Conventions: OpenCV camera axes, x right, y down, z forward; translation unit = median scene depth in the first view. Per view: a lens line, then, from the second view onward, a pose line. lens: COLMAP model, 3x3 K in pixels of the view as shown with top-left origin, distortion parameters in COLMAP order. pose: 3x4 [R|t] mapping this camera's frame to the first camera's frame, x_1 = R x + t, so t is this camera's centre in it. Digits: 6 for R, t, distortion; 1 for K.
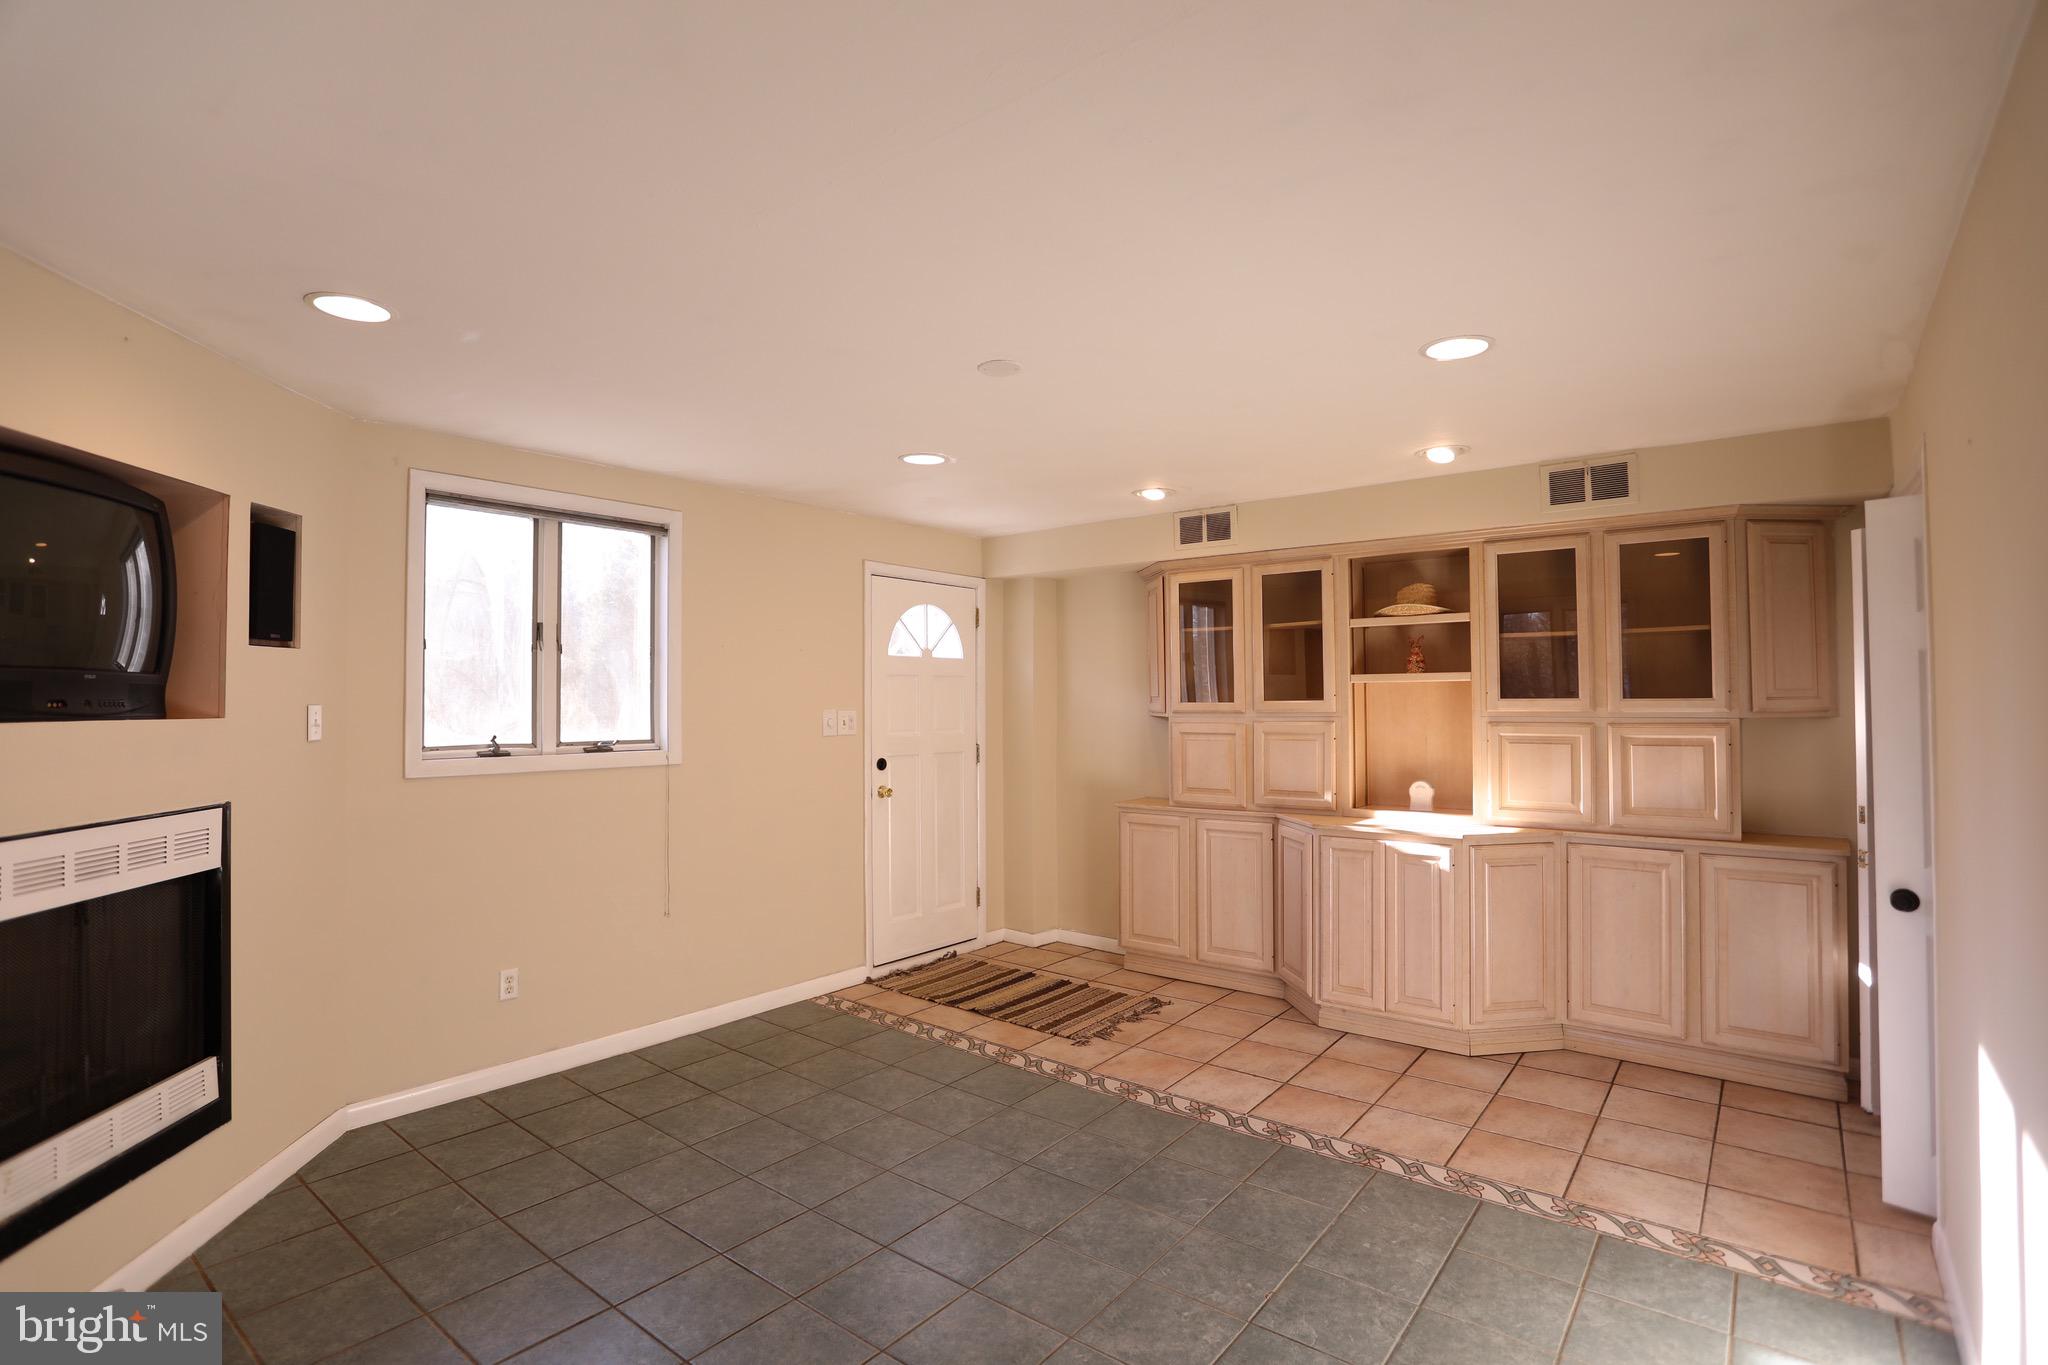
lens RADIAL K [[999.3, 0, 1016.9], [0, 999.3, 685.4], [0, 0, 1]] dist [-0.062192, 0.027866]
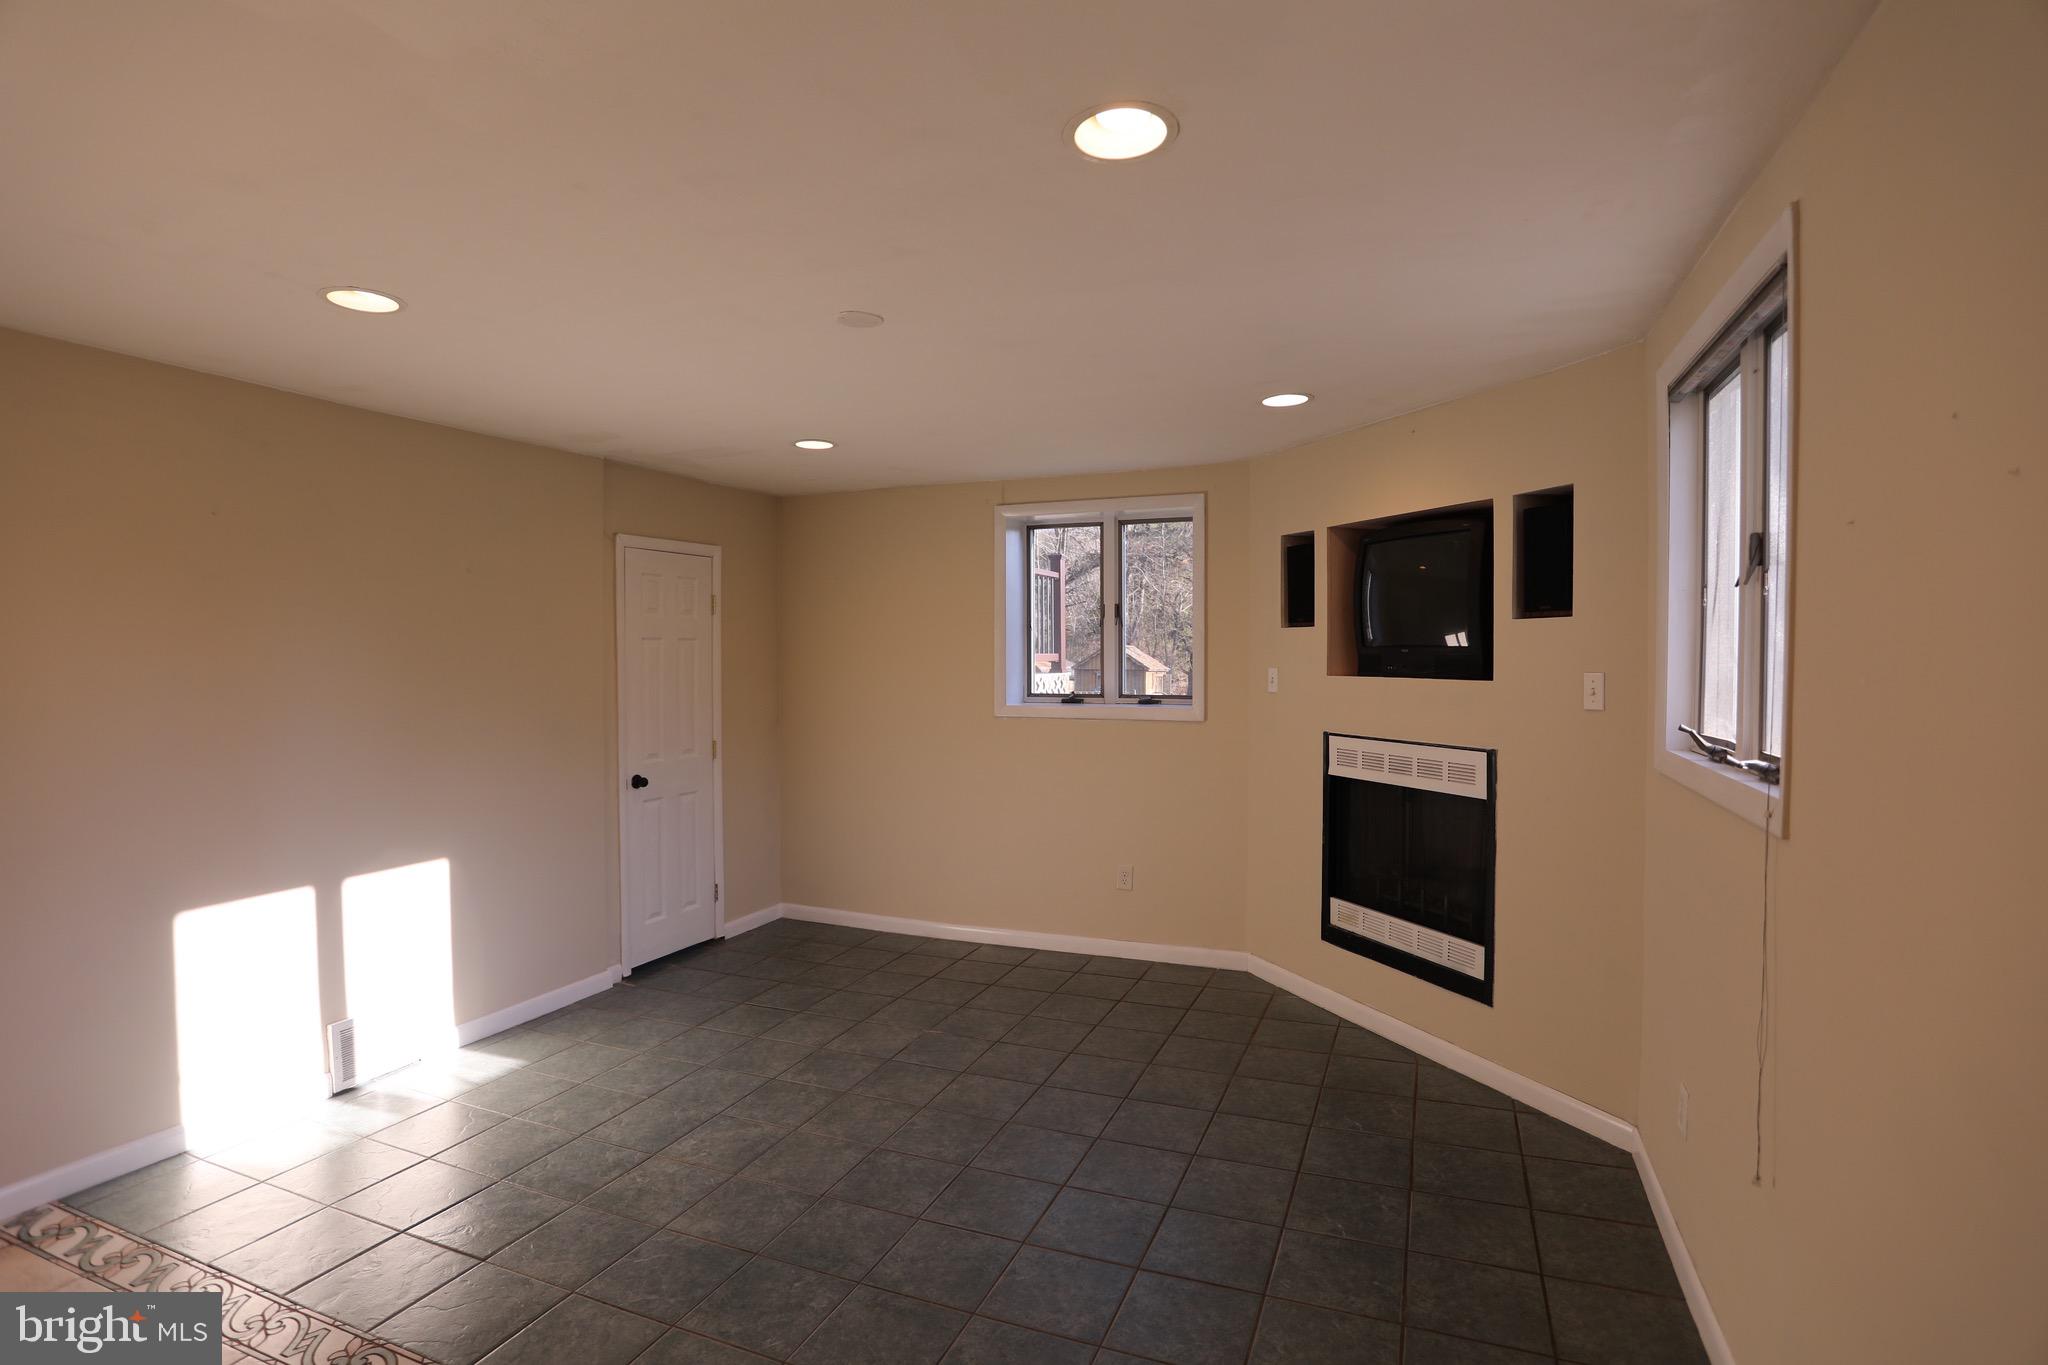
lens RADIAL K [[999.3, 0, 1016.9], [0, 999.3, 685.4], [0, 0, 1]] dist [-0.062192, 0.027866]
pose [[-0.962574, 0.014095, -0.270653, 0.068742], [0.010132, 0.999820, 0.016035, 0.009070], [0.270831, 0.012693, -0.962543, 1.369688]]
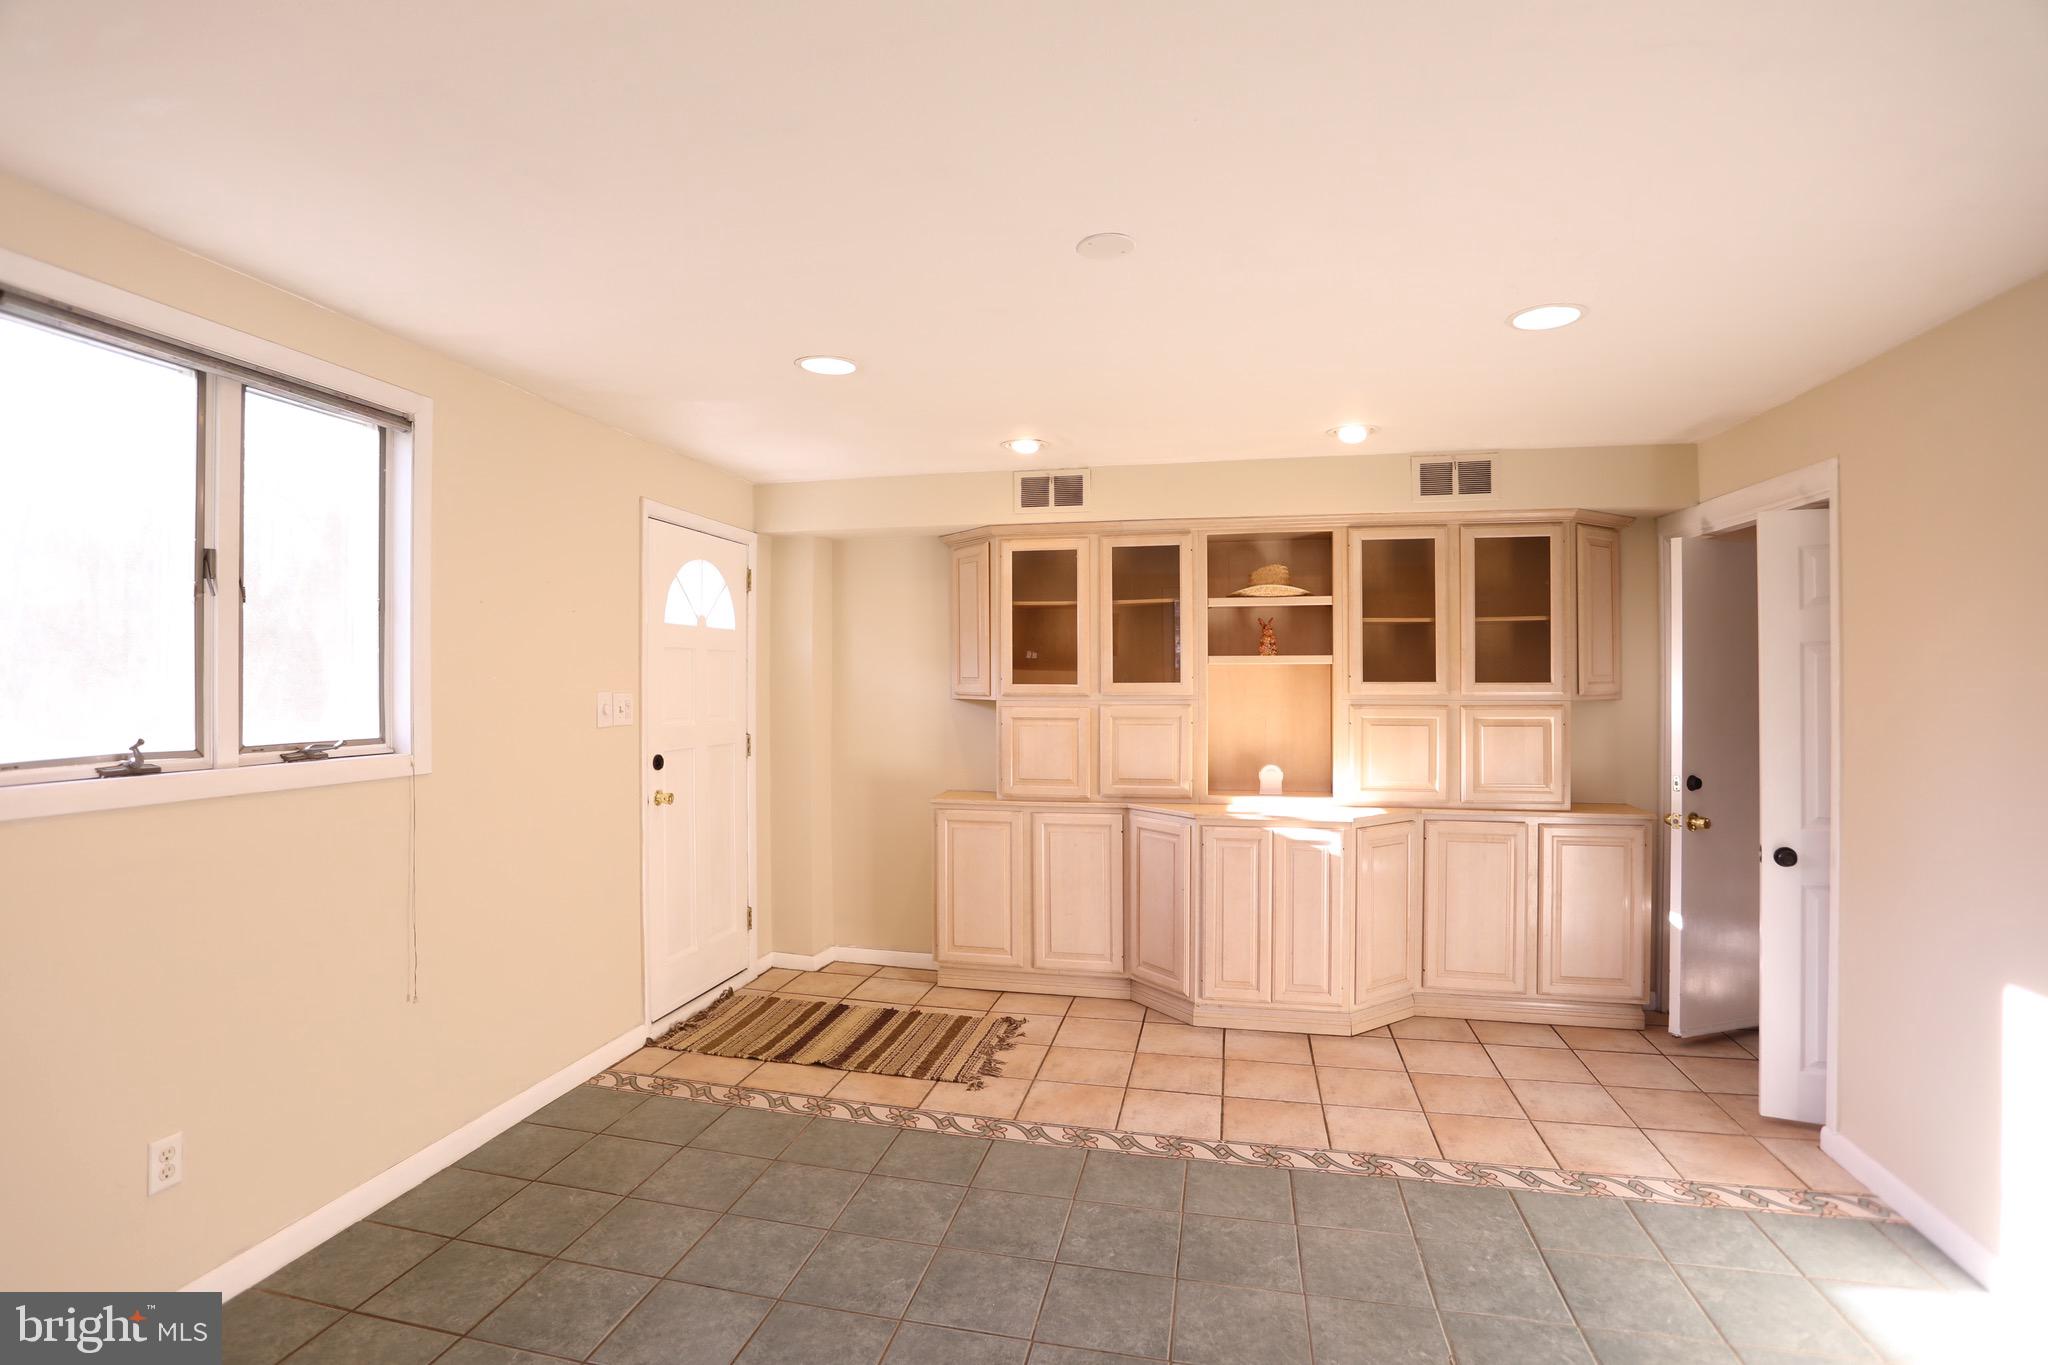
lens RADIAL K [[999.3, 0, 1016.9], [0, 999.3, 685.4], [0, 0, 1]] dist [-0.062192, 0.027866]
pose [[0.897934, 0.002793, 0.440122, -0.289401], [-0.011205, 0.999801, 0.016514, 0.004236], [-0.439988, -0.019760, 0.897786, 0.242313]]
